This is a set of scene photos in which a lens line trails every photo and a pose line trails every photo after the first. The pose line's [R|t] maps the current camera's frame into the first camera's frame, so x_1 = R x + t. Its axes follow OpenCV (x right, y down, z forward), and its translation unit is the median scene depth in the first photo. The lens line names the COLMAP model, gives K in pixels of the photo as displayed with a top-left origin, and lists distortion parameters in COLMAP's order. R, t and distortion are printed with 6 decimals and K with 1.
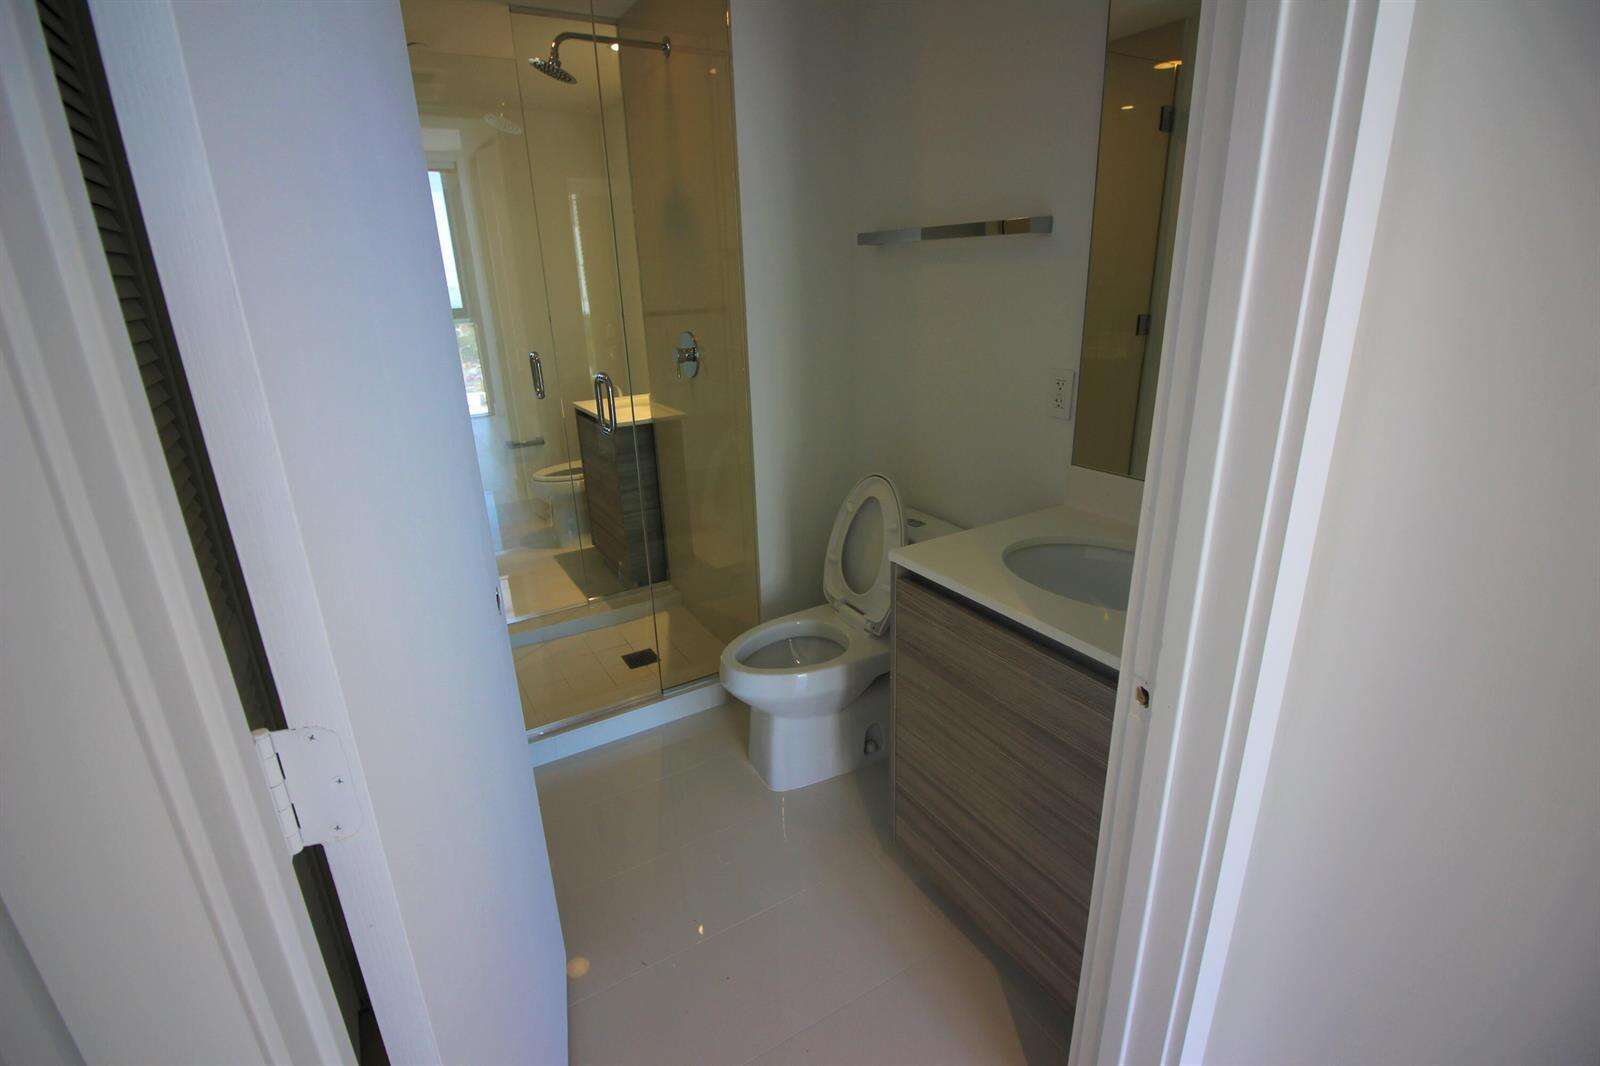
lens RADIAL K [[740.1, 0, 786.9], [0, 740.1, 523.5], [0, 0, 1]] dist [0.004811, -0.014810]
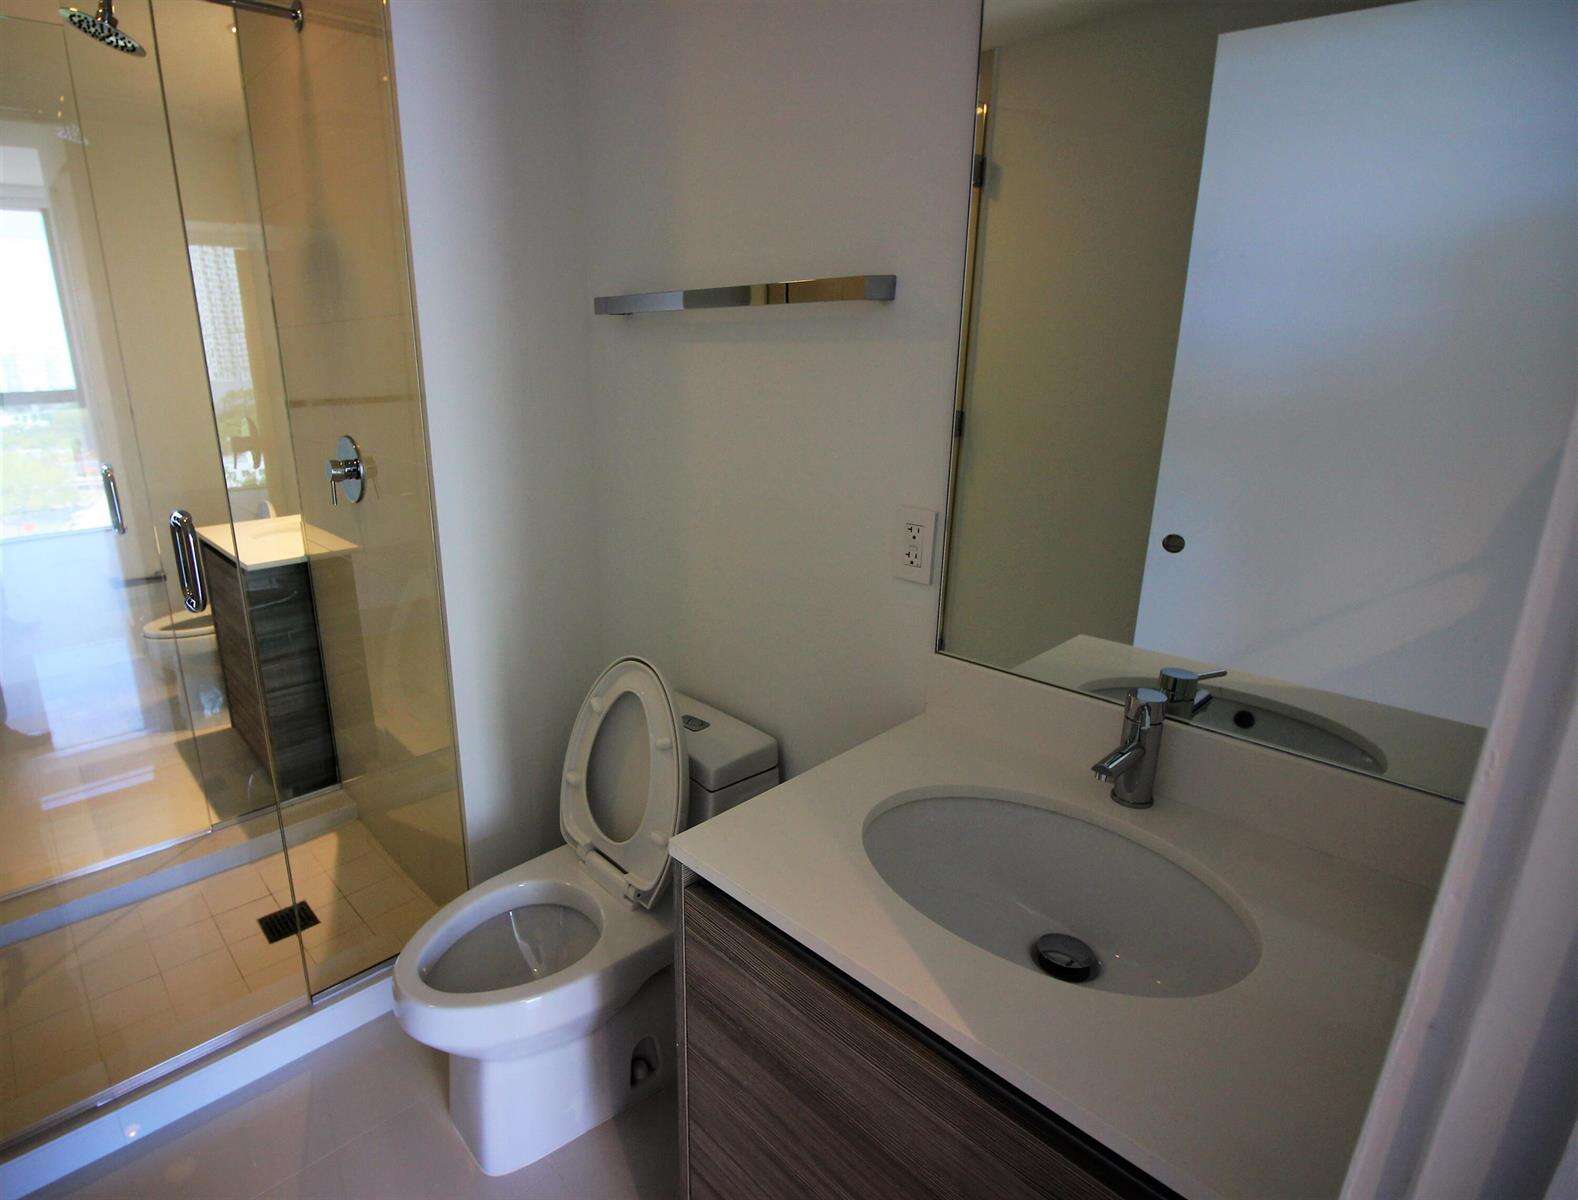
lens RADIAL K [[838.2, 0, 672.4], [0, 838.2, 596.9], [0, 0, 1]] dist [-0.023732, -0.000013]
pose [[0.983535, -0.029584, 0.178279, 0.021594], [0.037313, 0.998496, -0.040161, -0.084542], [-0.176823, 0.046151, 0.983160, 0.248004]]
